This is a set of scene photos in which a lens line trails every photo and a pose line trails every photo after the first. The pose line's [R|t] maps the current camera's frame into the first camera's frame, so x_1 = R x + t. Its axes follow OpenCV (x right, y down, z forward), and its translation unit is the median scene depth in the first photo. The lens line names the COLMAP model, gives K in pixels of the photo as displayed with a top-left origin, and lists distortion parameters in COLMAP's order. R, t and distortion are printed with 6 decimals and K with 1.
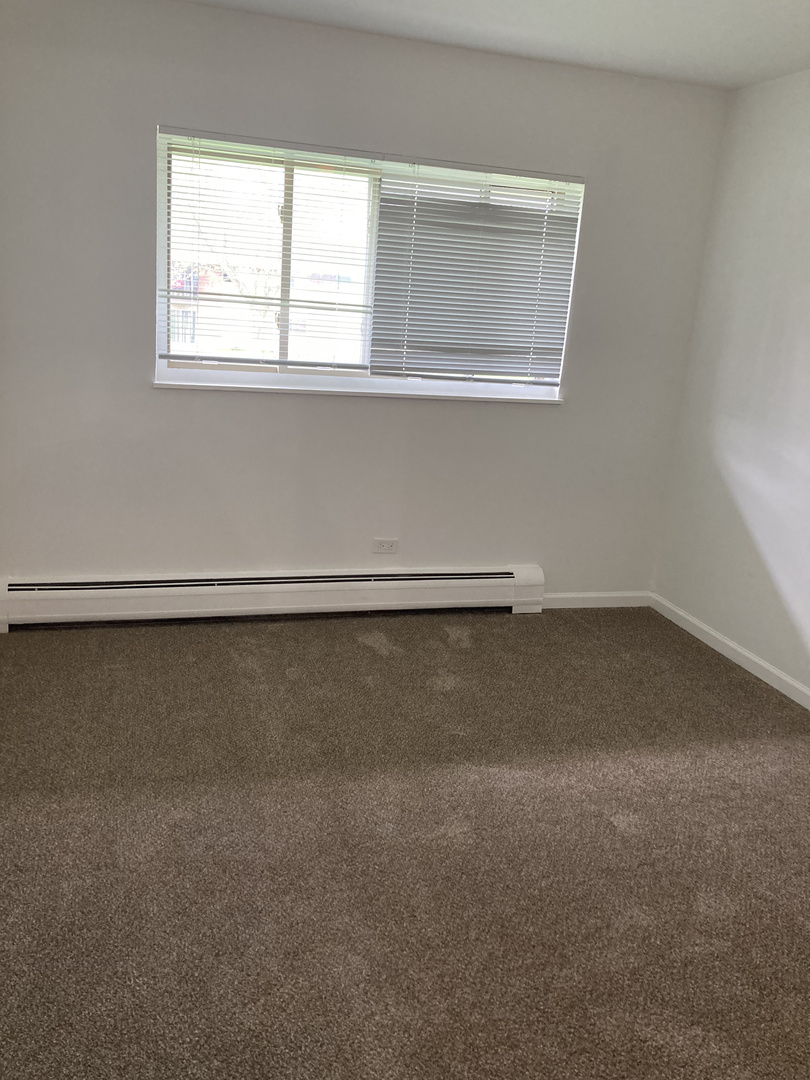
lens RADIAL K [[875.8, 0, 405.0], [0, 875.8, 540.0], [0, 0, 1]] dist [0.000836, -0.002036]
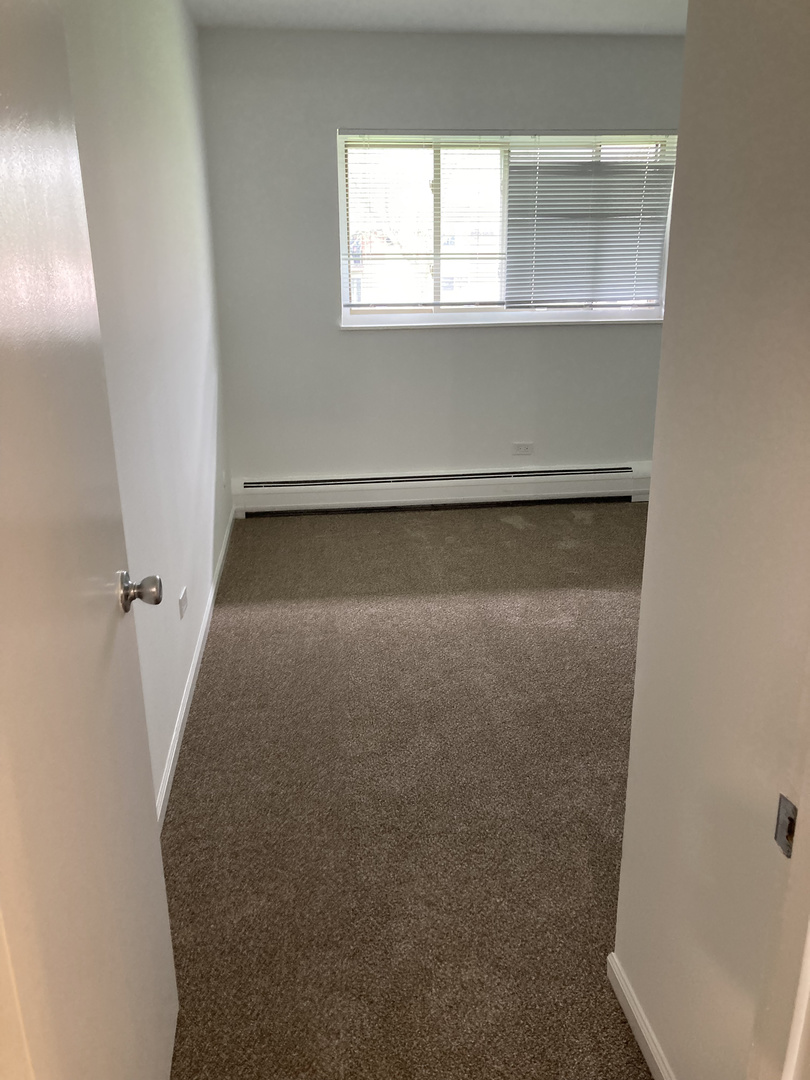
lens RADIAL K [[897.0, 0, 402.4], [0, 897.0, 565.2], [0, 0, 1]] dist [0.080427, -0.338733]
pose [[0.980782, -0.020675, -0.194007, 0.060233], [0.032674, 0.997732, 0.058855, 0.101086], [0.192350, -0.064063, 0.979233, -0.331952]]
